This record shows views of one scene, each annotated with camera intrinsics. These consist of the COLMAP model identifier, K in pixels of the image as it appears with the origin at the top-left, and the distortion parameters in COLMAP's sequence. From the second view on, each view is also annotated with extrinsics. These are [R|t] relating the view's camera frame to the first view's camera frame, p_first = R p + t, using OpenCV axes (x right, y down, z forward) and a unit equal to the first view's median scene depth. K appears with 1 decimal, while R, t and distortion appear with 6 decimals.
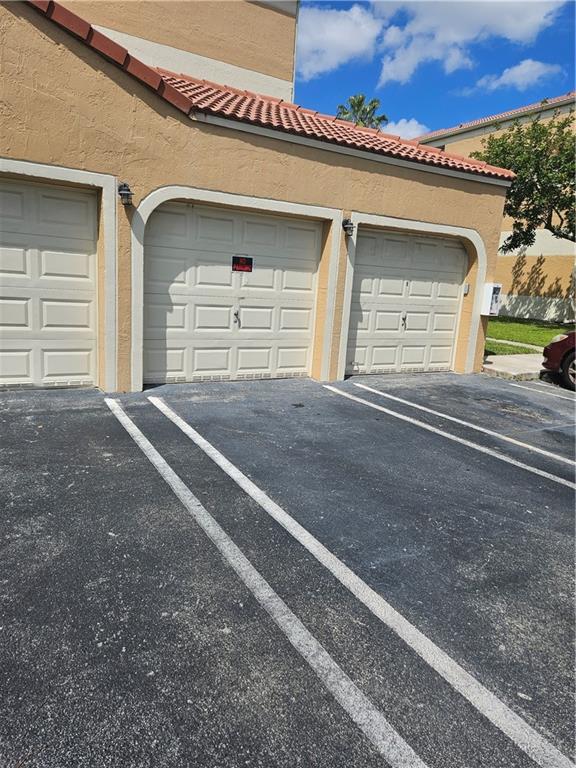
lens RADIAL K [[516.8, 0, 285.4], [0, 516.8, 376.9], [0, 0, 1]] dist [0.069936, -0.060195]
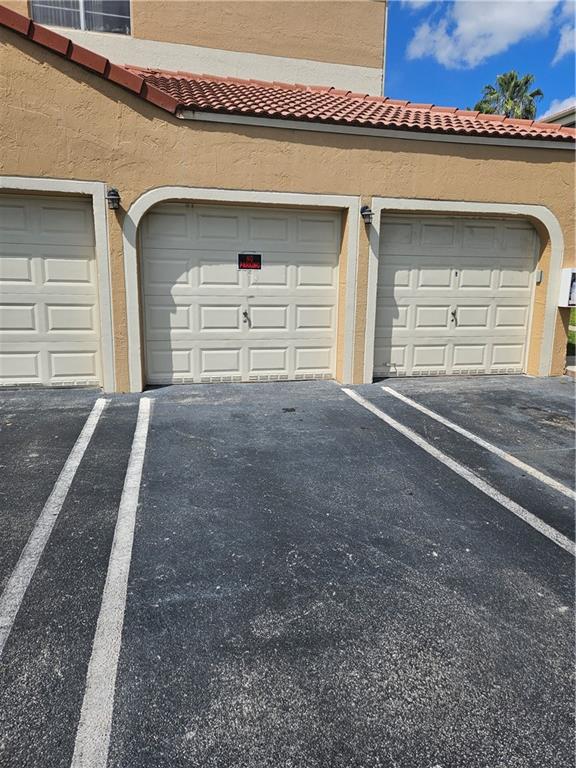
lens RADIAL K [[516.8, 0, 293.0], [0, 516.8, 370.0], [0, 0, 1]] dist [0.069936, -0.060195]
pose [[0.960107, 0.004165, -0.279601, 0.312695], [-0.007956, 0.999891, -0.012427, -0.005412], [0.279519, 0.014155, 0.960036, 0.118585]]
